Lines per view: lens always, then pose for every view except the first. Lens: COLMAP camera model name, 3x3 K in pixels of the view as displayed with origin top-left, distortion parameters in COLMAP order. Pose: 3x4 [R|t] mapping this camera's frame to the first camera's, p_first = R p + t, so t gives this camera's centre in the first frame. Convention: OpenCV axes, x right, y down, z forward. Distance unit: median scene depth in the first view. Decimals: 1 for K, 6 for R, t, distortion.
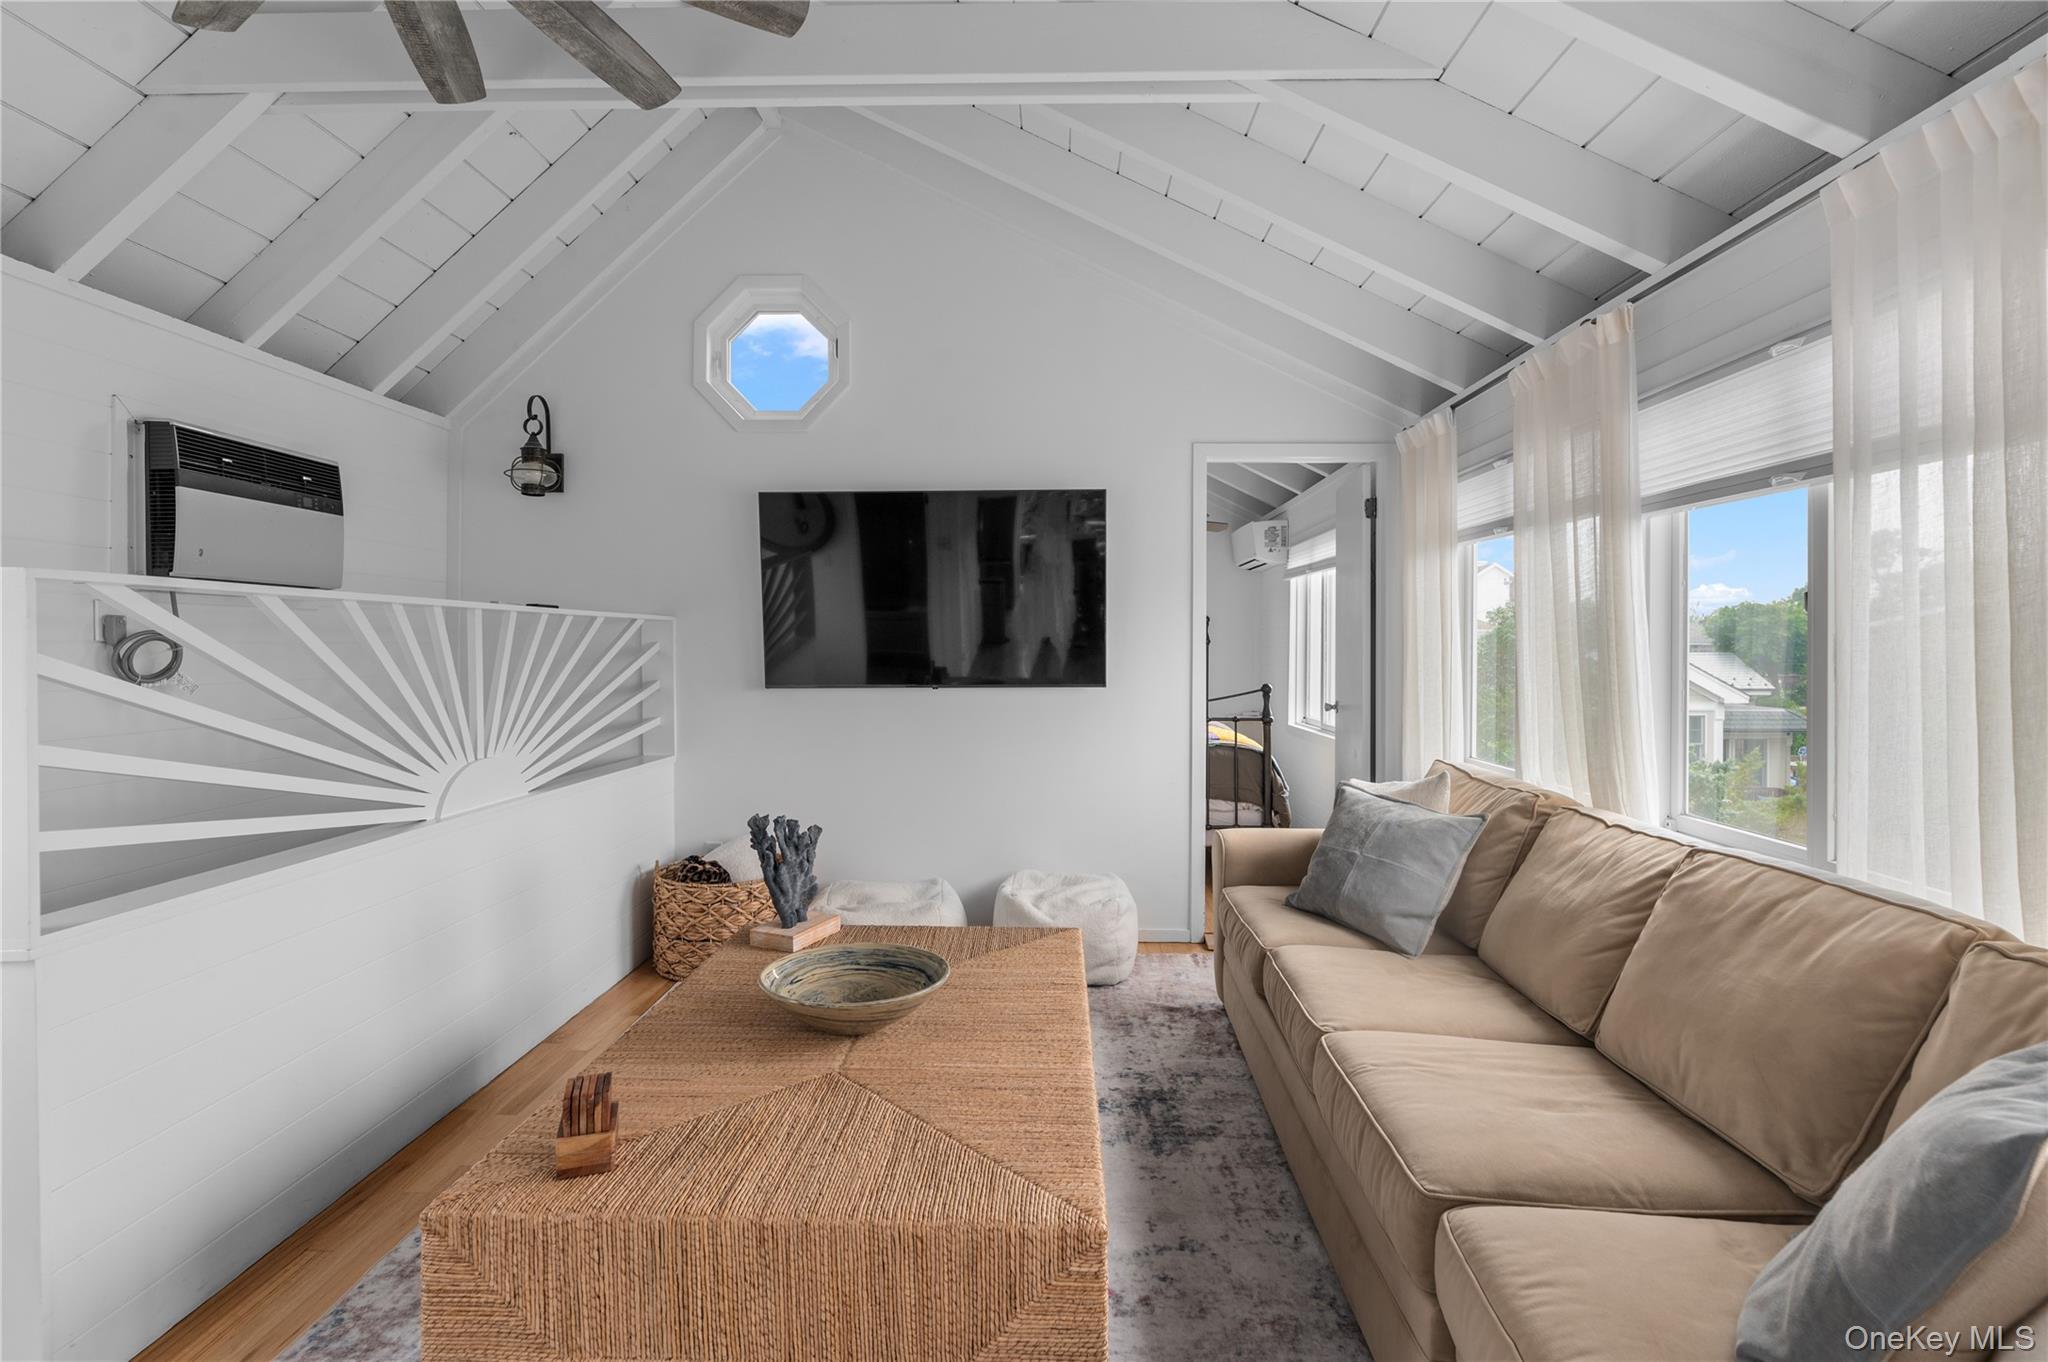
lens RADIAL K [[980.2, 0, 1030.3], [0, 980.2, 665.8], [0, 0, 1]] dist [-0.001743, -0.000040]
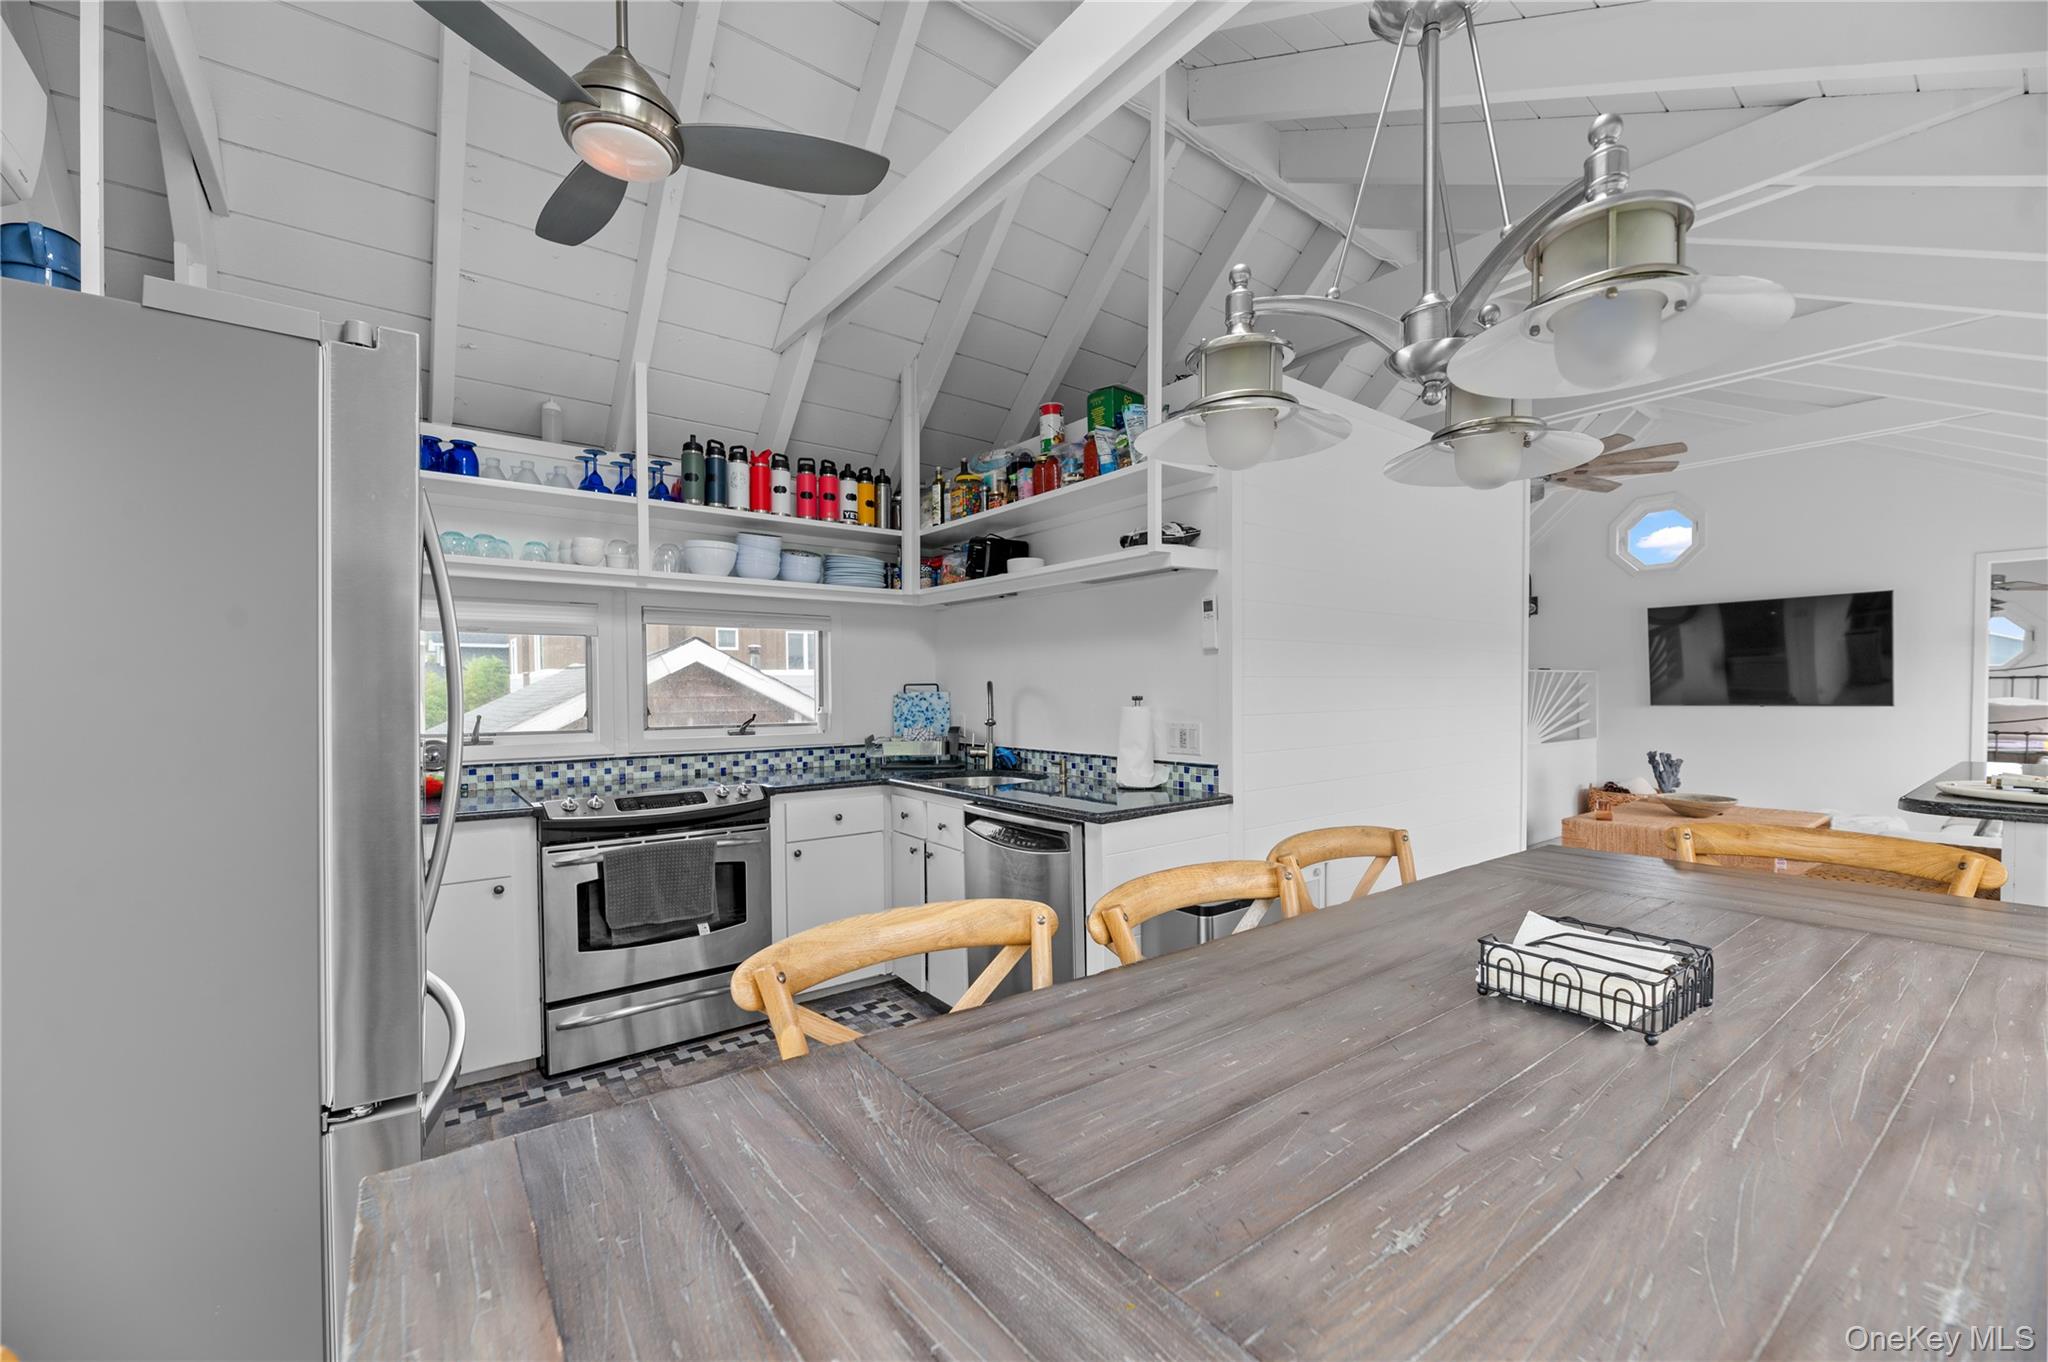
lens RADIAL K [[834.3, 0, 1023.8], [0, 834.3, 703.0], [0, 0, 1]] dist [-0.001409, -0.000135]
pose [[0.630292, 0.006808, -0.776329, 0.249620], [-0.006944, 0.999971, 0.003131, 0.022017], [0.776328, 0.003417, 0.630320, -1.089415]]
